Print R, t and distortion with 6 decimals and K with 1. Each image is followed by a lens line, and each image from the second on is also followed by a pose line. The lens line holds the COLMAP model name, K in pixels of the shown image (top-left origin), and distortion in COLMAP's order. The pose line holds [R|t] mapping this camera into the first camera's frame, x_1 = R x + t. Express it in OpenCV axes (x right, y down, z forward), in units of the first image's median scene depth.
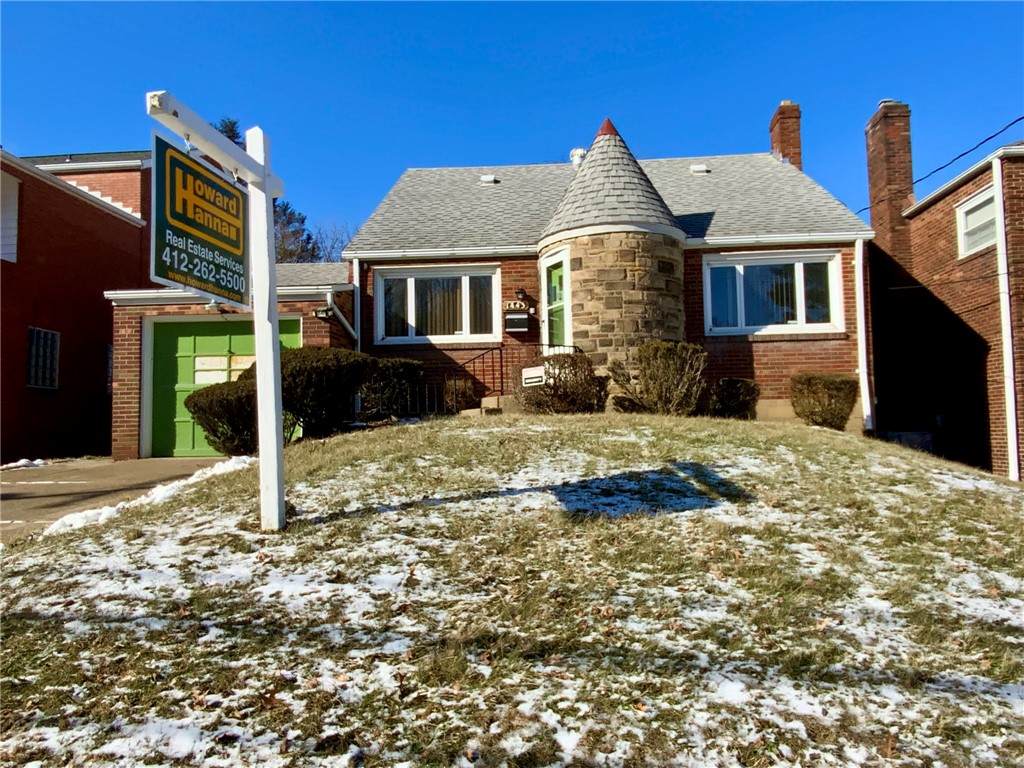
lens RADIAL K [[726.8, 0, 514.2], [0, 726.8, 382.9], [0, 0, 1]] dist [0.036944, -0.026973]
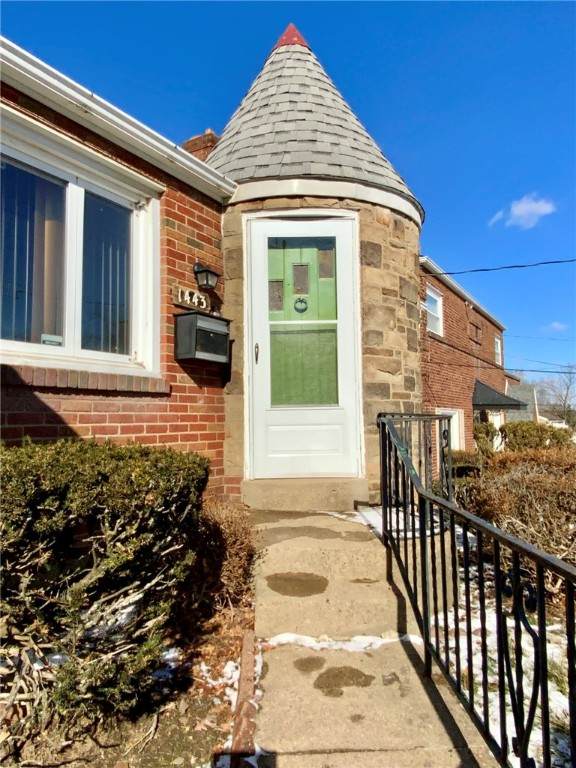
lens RADIAL K [[545.1, 0, 287.6], [0, 545.1, 387.3], [0, 0, 1]] dist [0.036944, -0.026973]
pose [[0.428557, 0.065197, 0.901159, -0.269649], [-0.058838, 0.997290, -0.044171, -0.043306], [-0.901597, -0.034093, 0.431232, 0.818575]]
